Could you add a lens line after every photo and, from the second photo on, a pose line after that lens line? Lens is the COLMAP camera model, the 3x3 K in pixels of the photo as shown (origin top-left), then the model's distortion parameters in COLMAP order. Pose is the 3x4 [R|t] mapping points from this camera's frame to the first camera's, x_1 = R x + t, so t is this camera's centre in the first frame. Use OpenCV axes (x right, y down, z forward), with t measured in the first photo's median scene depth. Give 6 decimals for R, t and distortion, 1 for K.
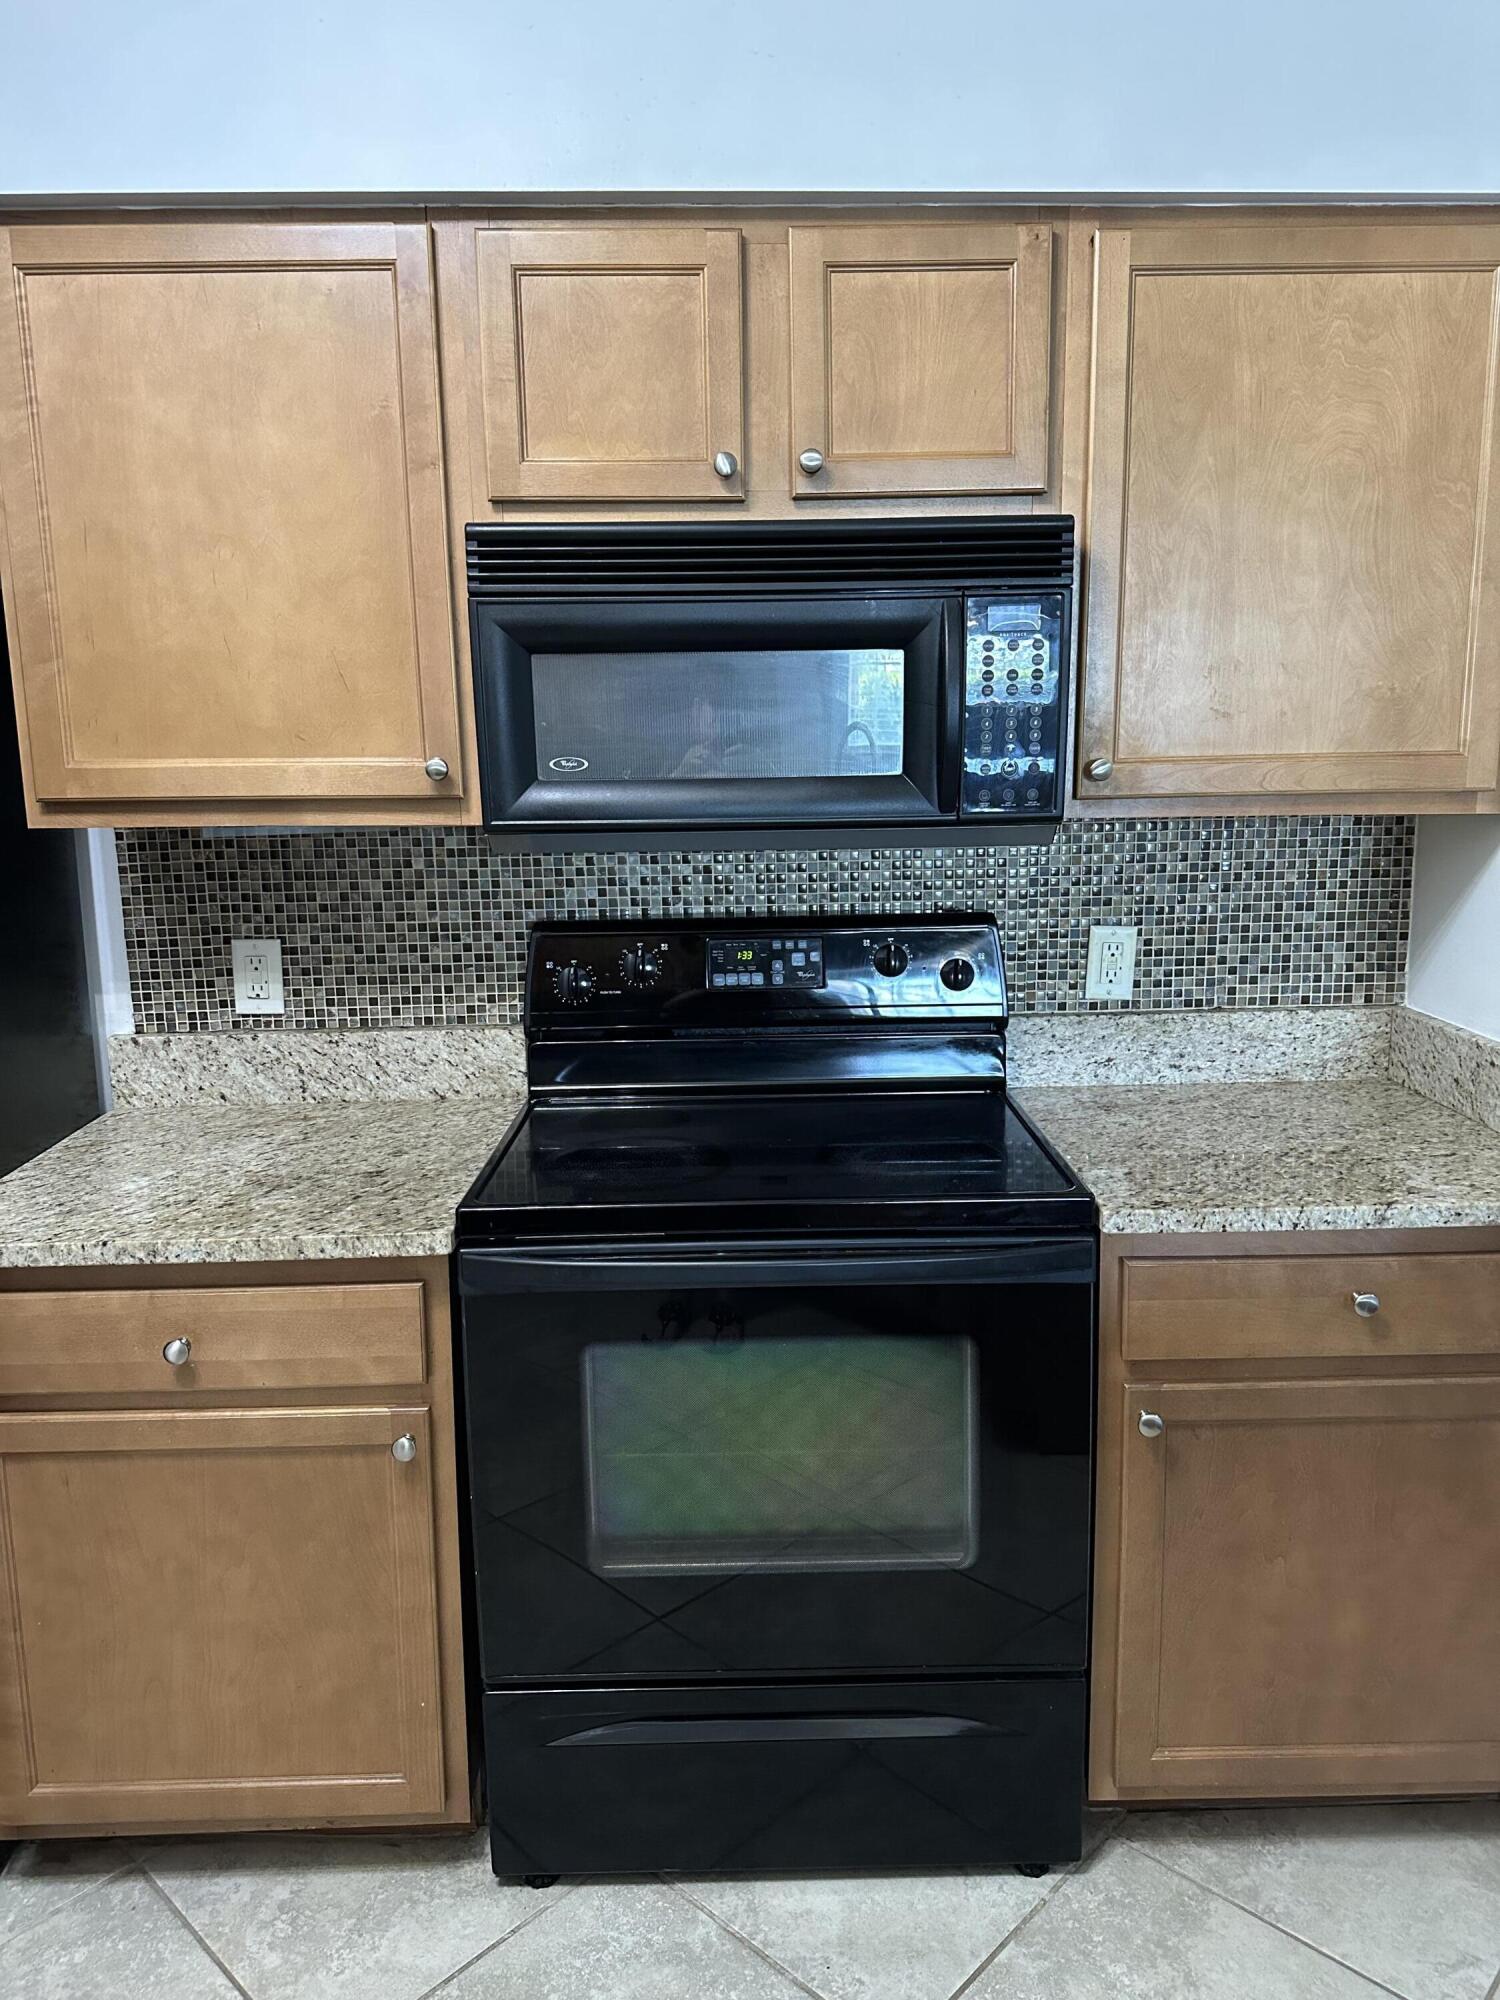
lens RADIAL K [[1376.2, 0, 752.3], [0, 1376.2, 995.1], [0, 0, 1]] dist [0.005108, -0.001582]
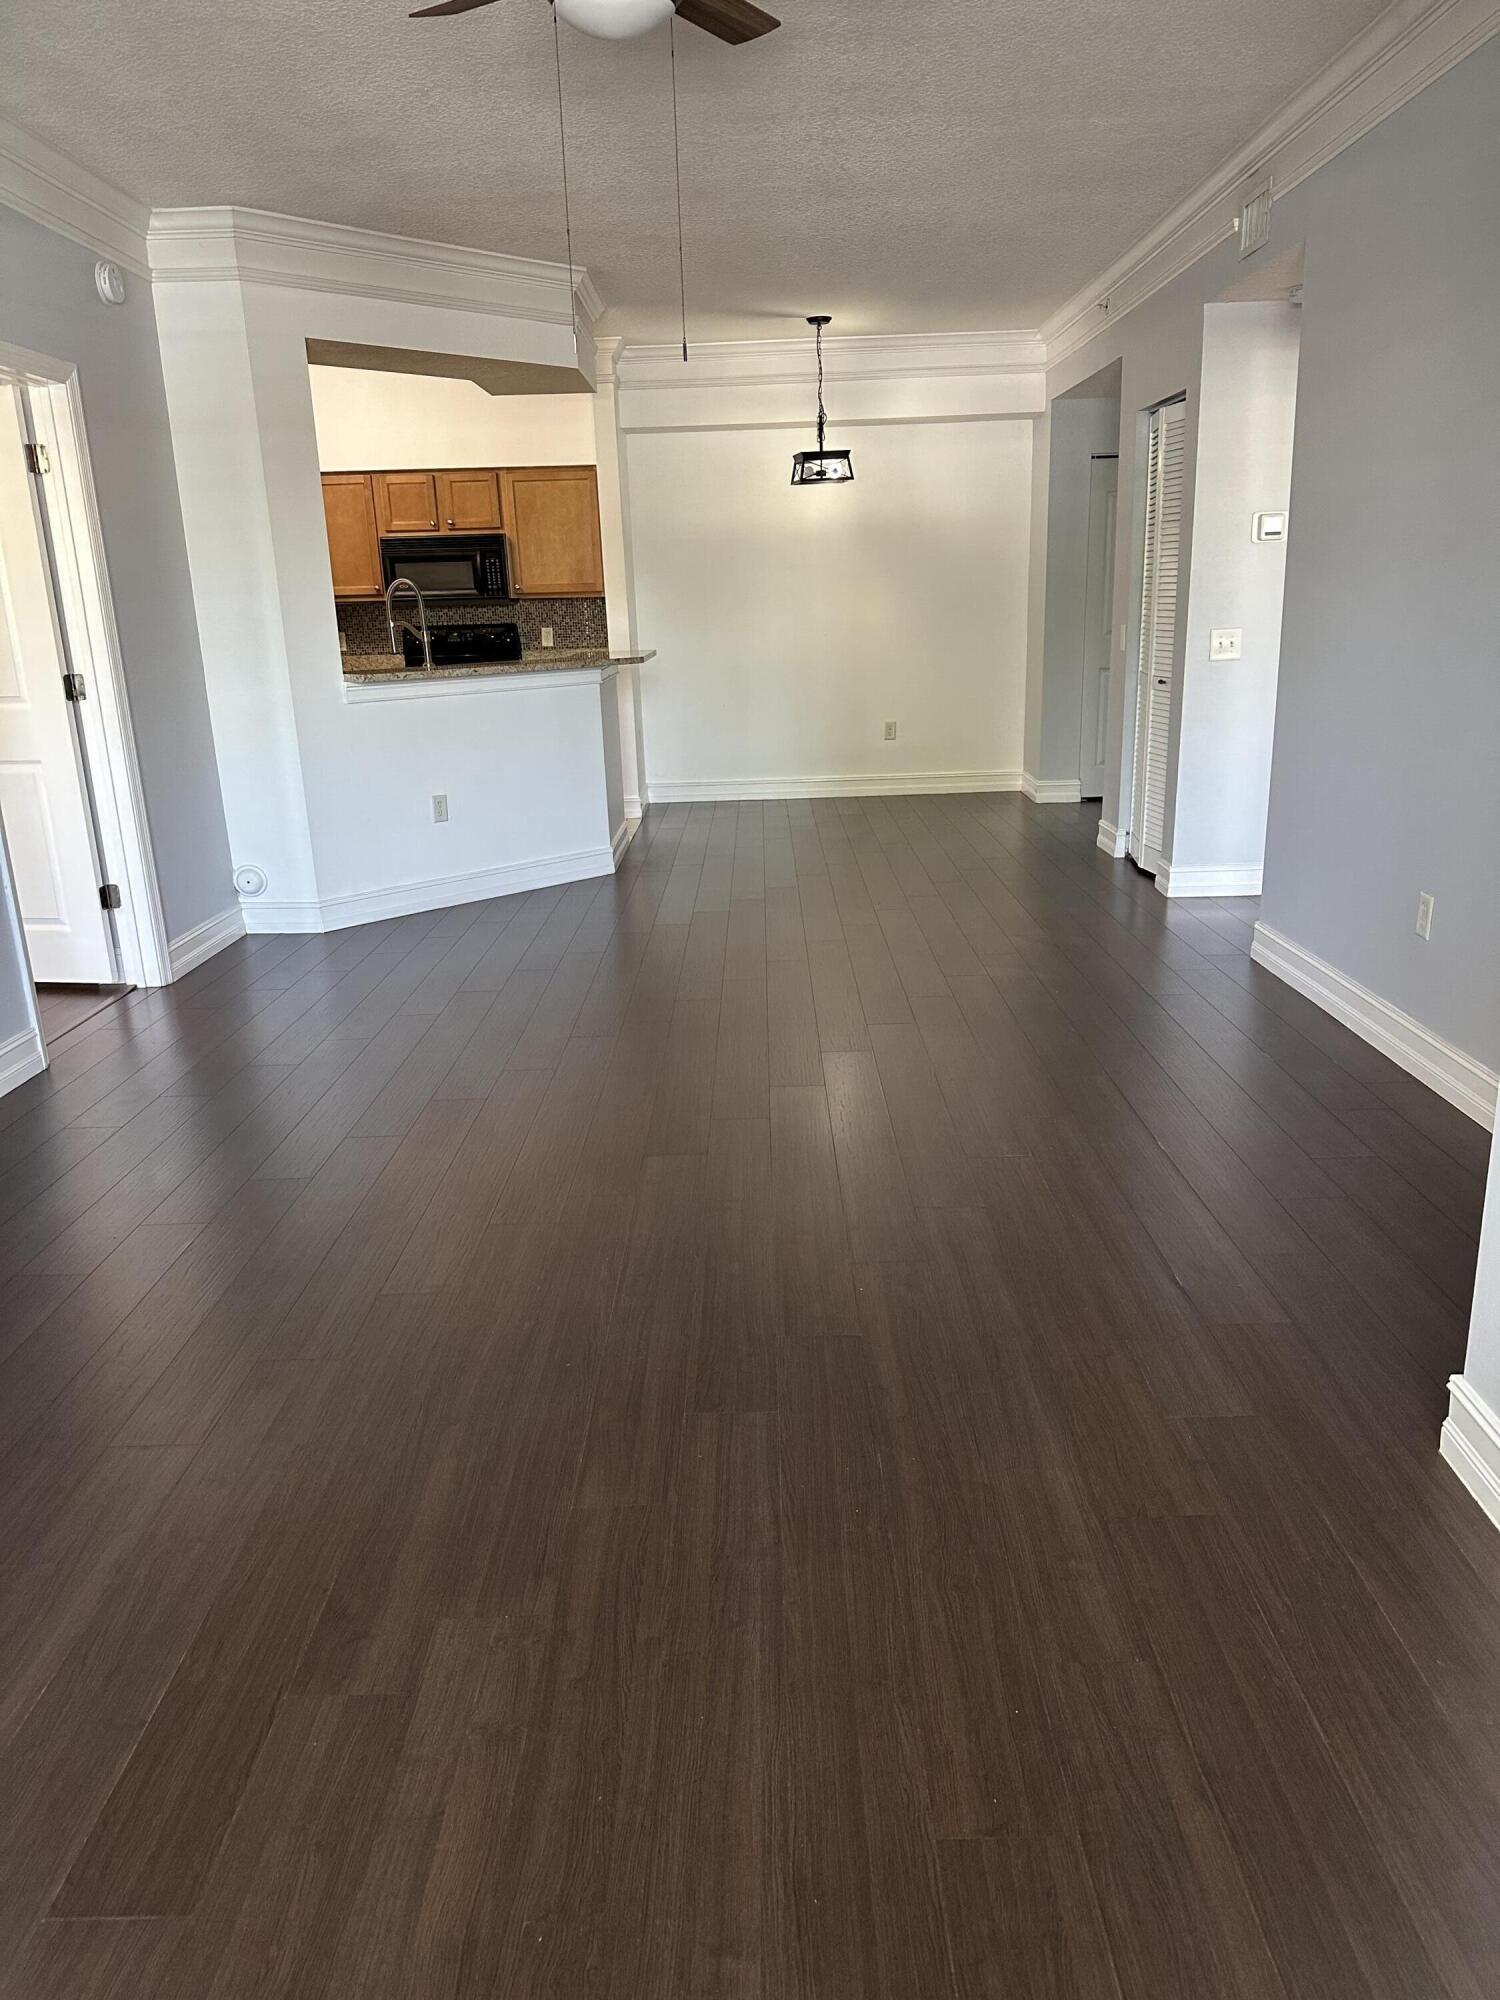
lens RADIAL K [[1376.2, 0, 746.4], [0, 1376.2, 1010.8], [0, 0, 1]] dist [0.005108, -0.001582]
pose [[0.999507, -0.005204, -0.030959, 1.210541], [0.008991, 0.992308, 0.123470, 0.720188], [0.030078, -0.123687, 0.991865, -3.940761]]
